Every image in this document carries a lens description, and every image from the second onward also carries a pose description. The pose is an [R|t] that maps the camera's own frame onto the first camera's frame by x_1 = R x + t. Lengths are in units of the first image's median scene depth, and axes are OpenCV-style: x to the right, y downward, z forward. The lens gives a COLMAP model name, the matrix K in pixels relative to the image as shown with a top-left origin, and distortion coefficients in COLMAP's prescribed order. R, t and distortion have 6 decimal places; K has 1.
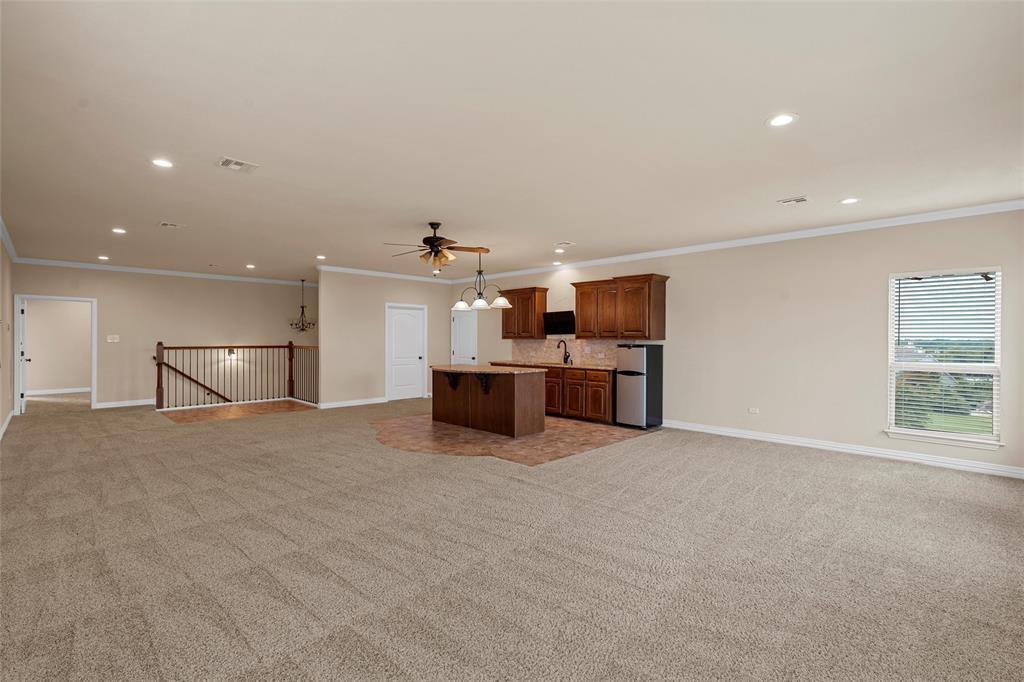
lens RADIAL K [[476.6, 0, 517.0], [0, 476.6, 338.7], [0, 0, 1]] dist [0.000727, 0.000050]
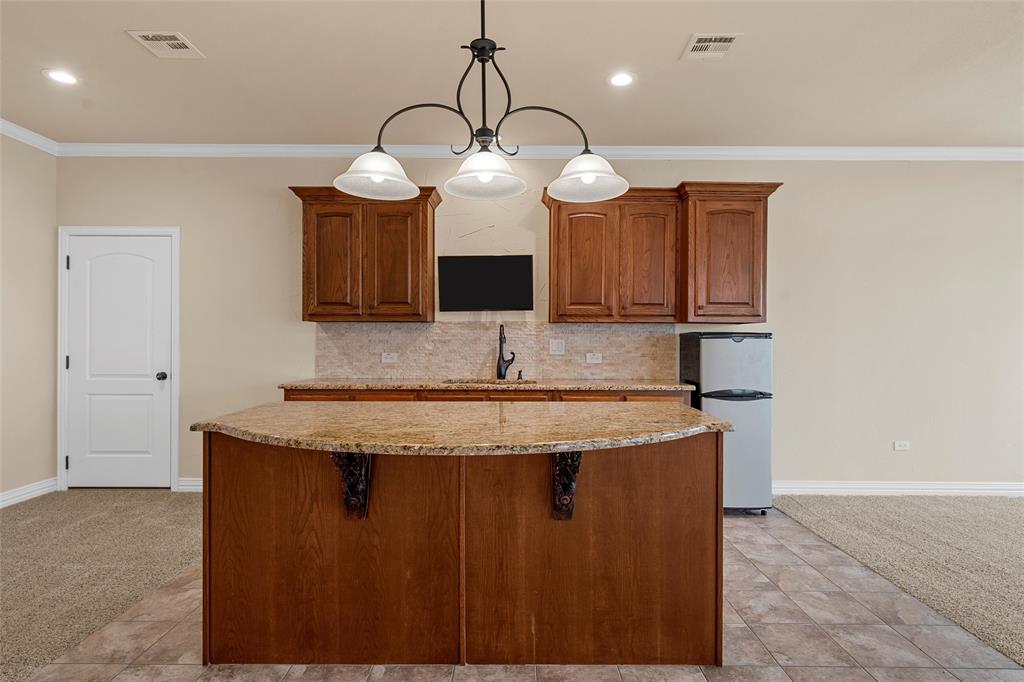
lens RADIAL K [[540.7, 0, 512.0], [0, 540.7, 341.0], [0, 0, 1]] dist [0.016861, 0.000138]
pose [[0.708218, 0.002655, 0.705989, -0.239560], [-0.001611, 0.999996, -0.002145, 0.019098], [-0.705992, 0.000382, 0.708220, 0.665714]]
